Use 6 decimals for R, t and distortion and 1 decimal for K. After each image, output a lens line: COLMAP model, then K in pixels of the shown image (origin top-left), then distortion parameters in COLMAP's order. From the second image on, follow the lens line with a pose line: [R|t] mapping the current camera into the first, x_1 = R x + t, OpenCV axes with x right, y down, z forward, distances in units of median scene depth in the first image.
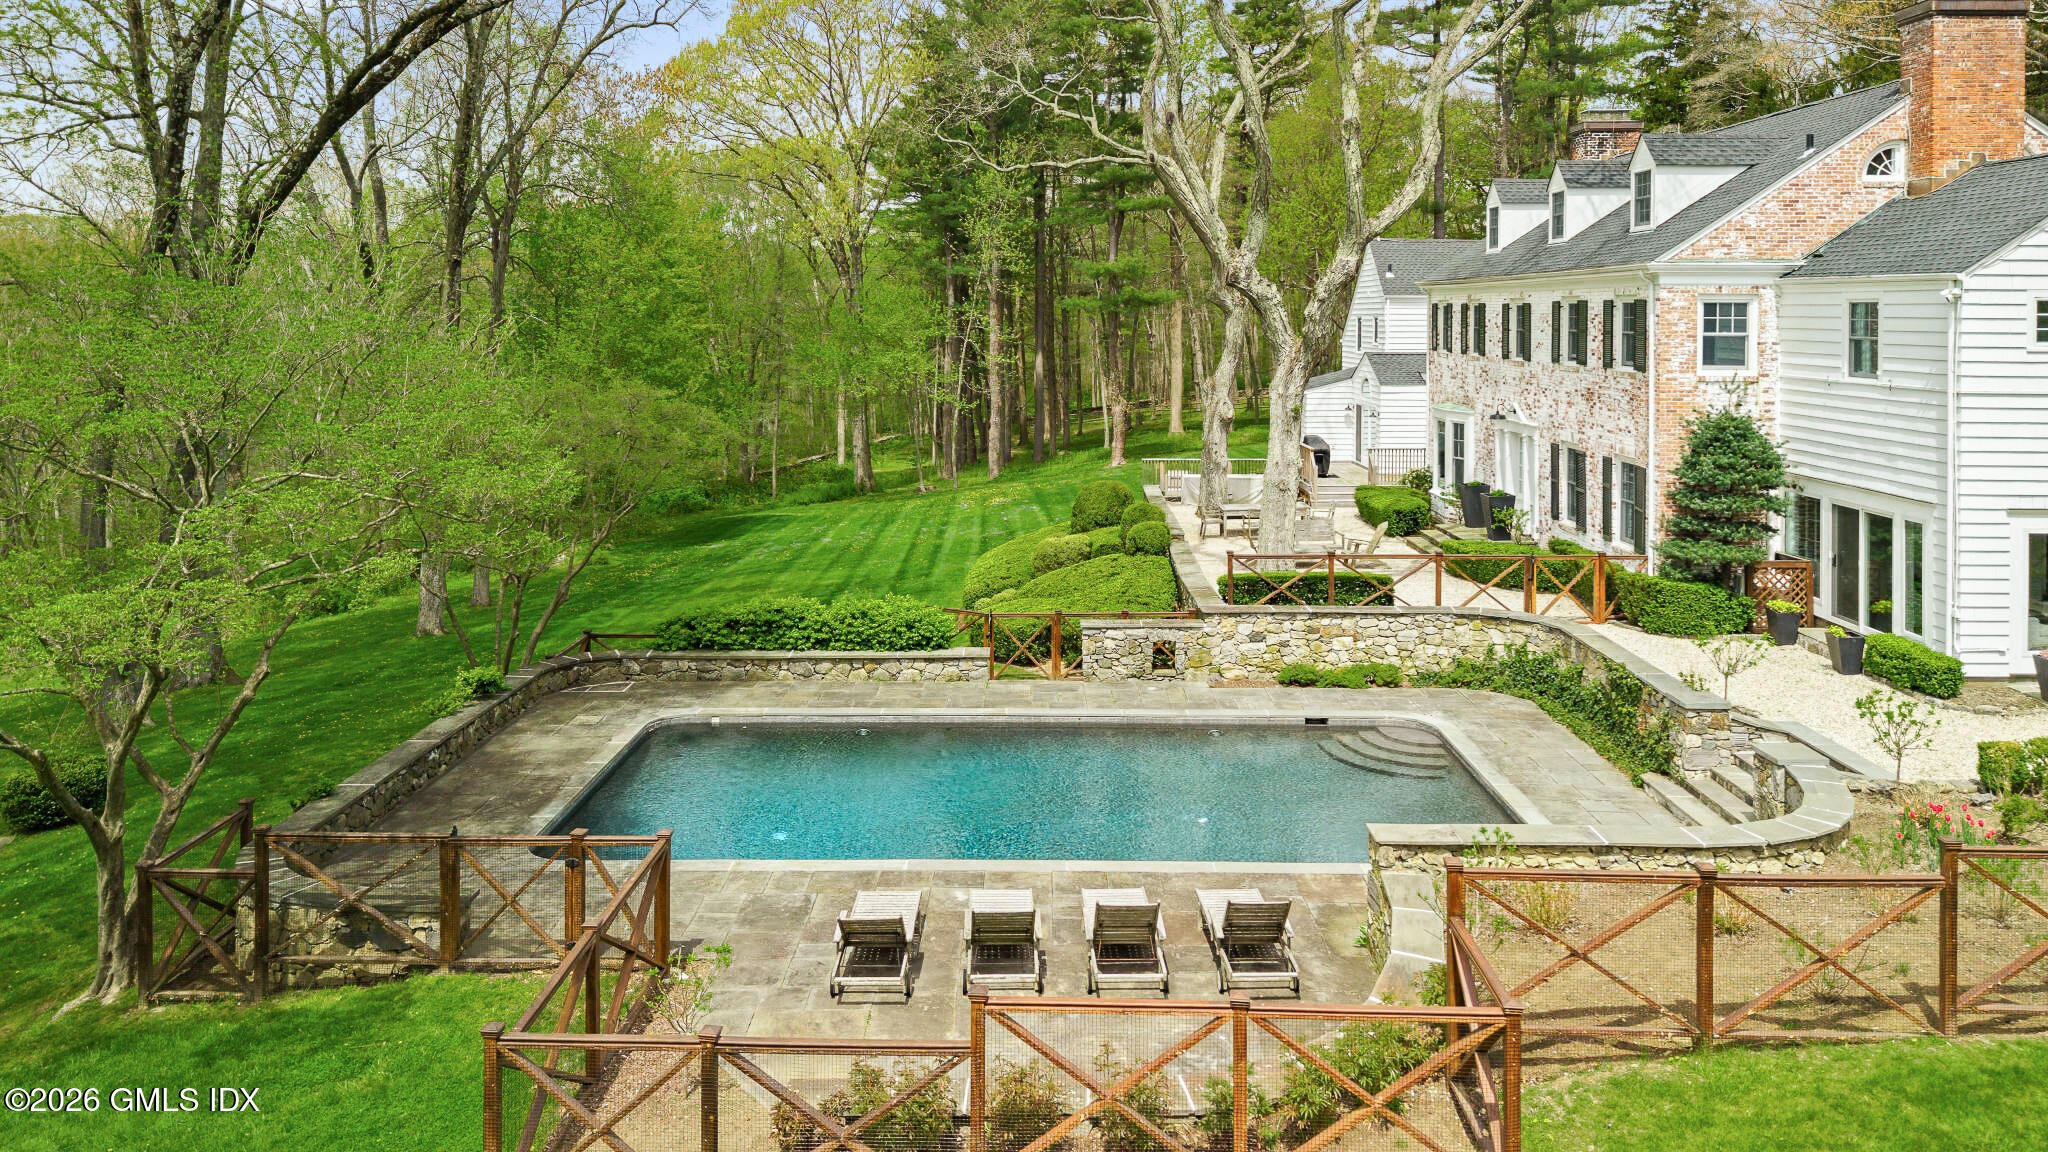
lens RADIAL K [[1454.6, 0, 1000.4], [0, 1454.6, 320.2], [0, 0, 1]] dist [-0.001336, -0.004083]
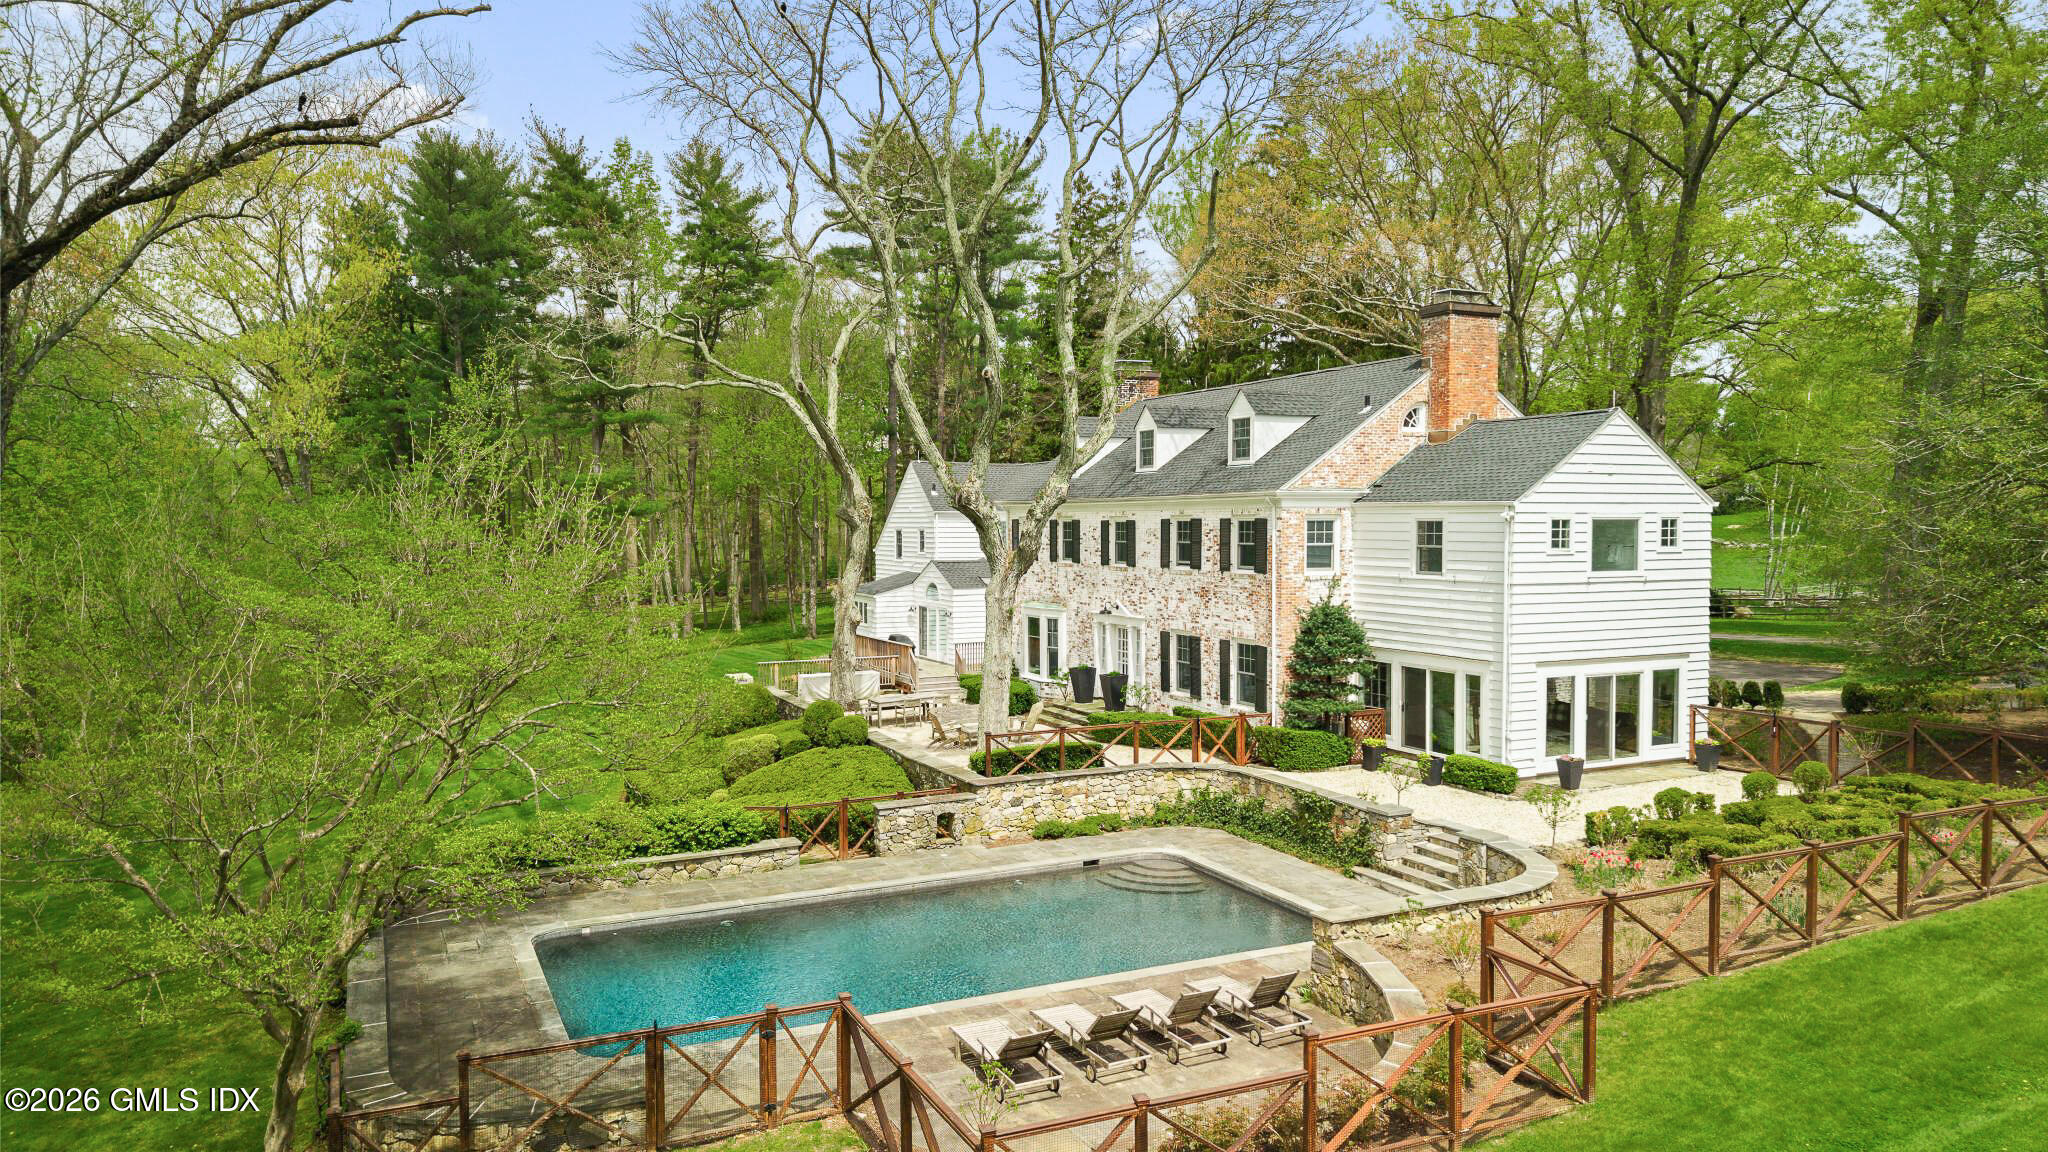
lens RADIAL K [[1397.1, 0, 1024.0], [0, 1397.1, 576.0], [0, 0, 1]] dist [0.144990, -0.325586]
pose [[0.885523, -0.022716, 0.464039, -0.348582], [0.006522, 0.999313, 0.036473, -0.010219], [-0.464549, -0.029271, 0.885064, -0.019611]]
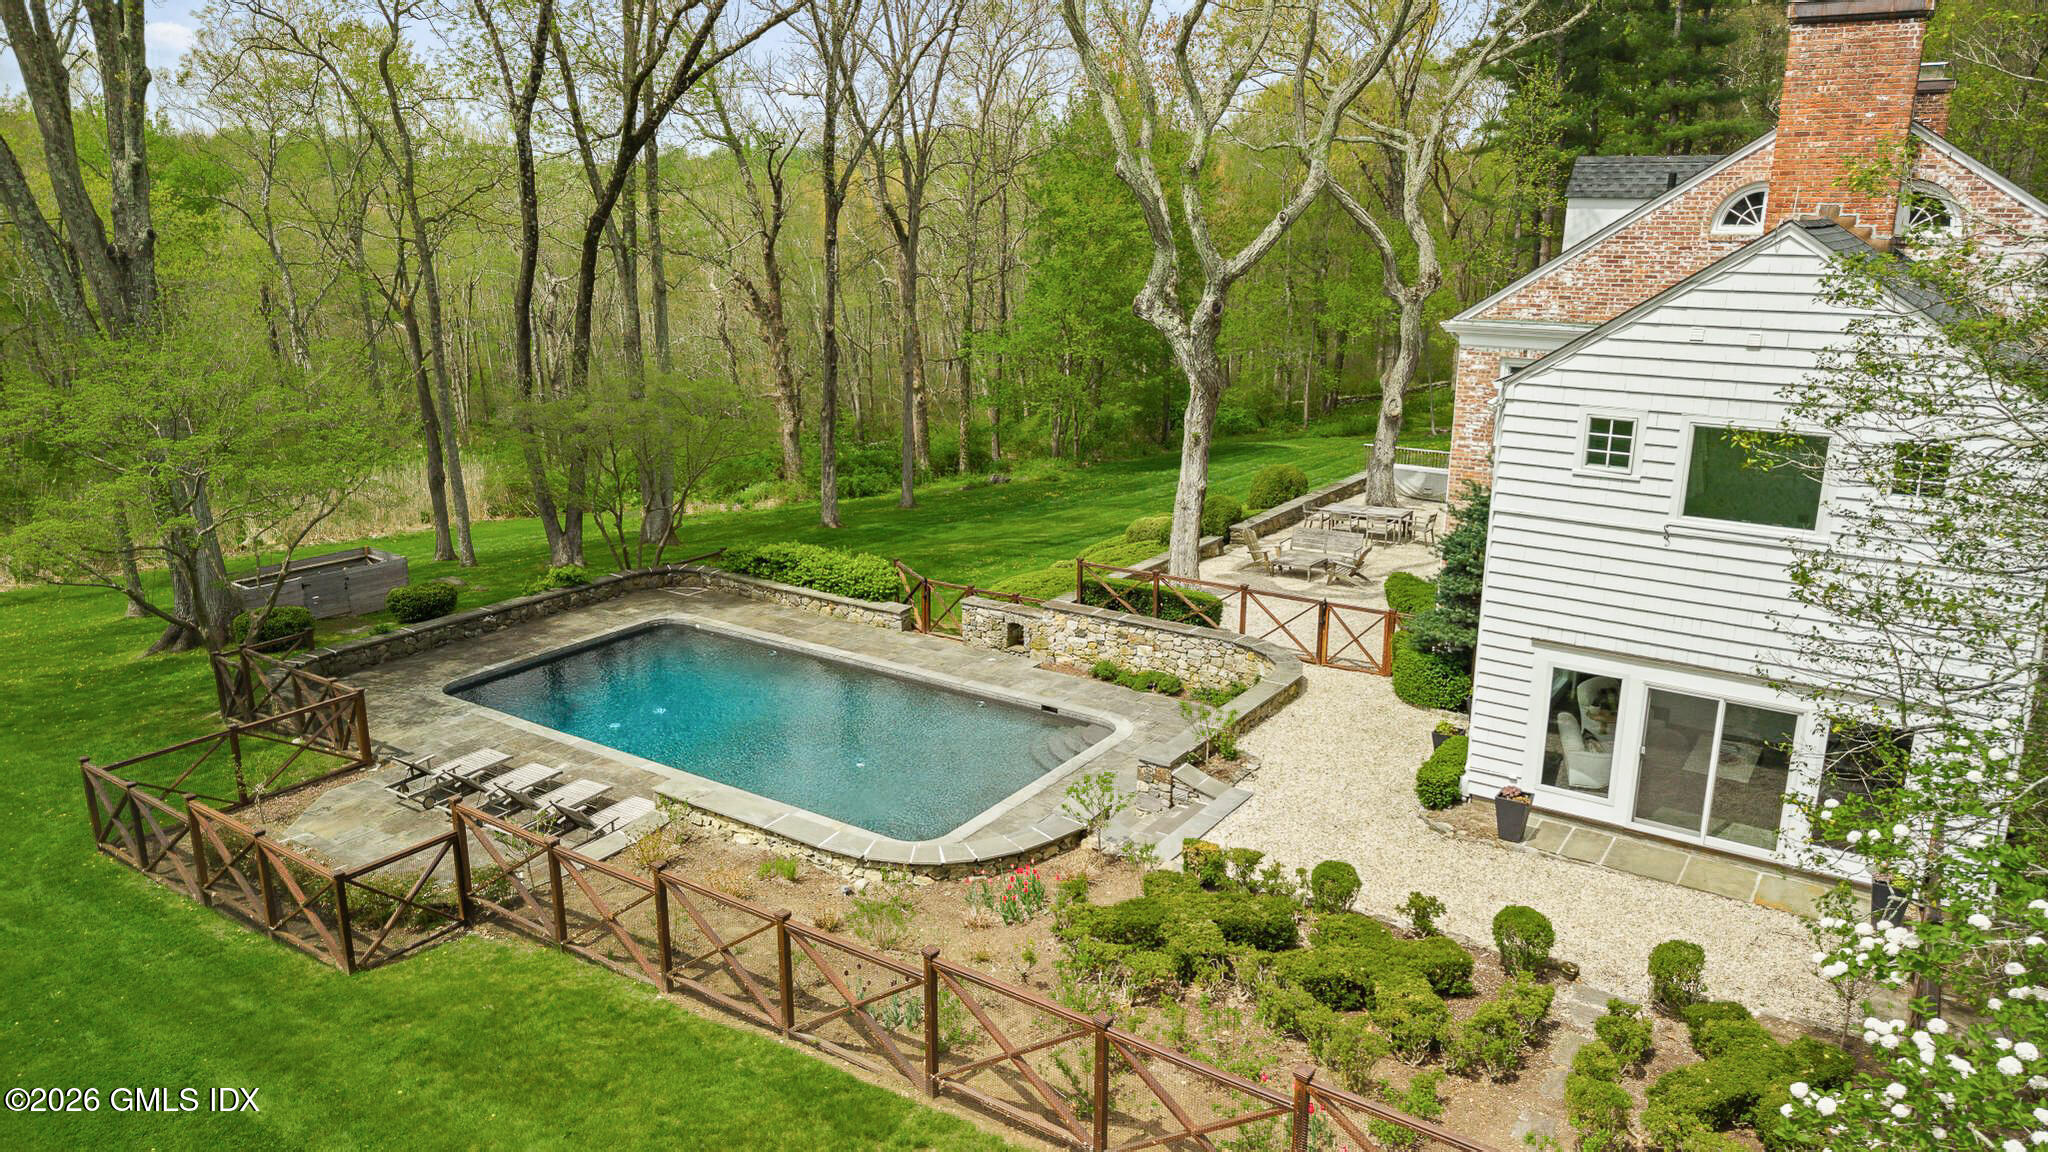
lens RADIAL K [[1405.5, 0, 1024.0], [0, 1405.5, 576.0], [0, 0, 1]] dist [0.004968, 0.000910]
pose [[0.829132, 0.142787, -0.540511, 0.737648], [0.000766, 0.966542, 0.256507, -0.114224], [0.559053, -0.213093, 0.801281, 0.083922]]
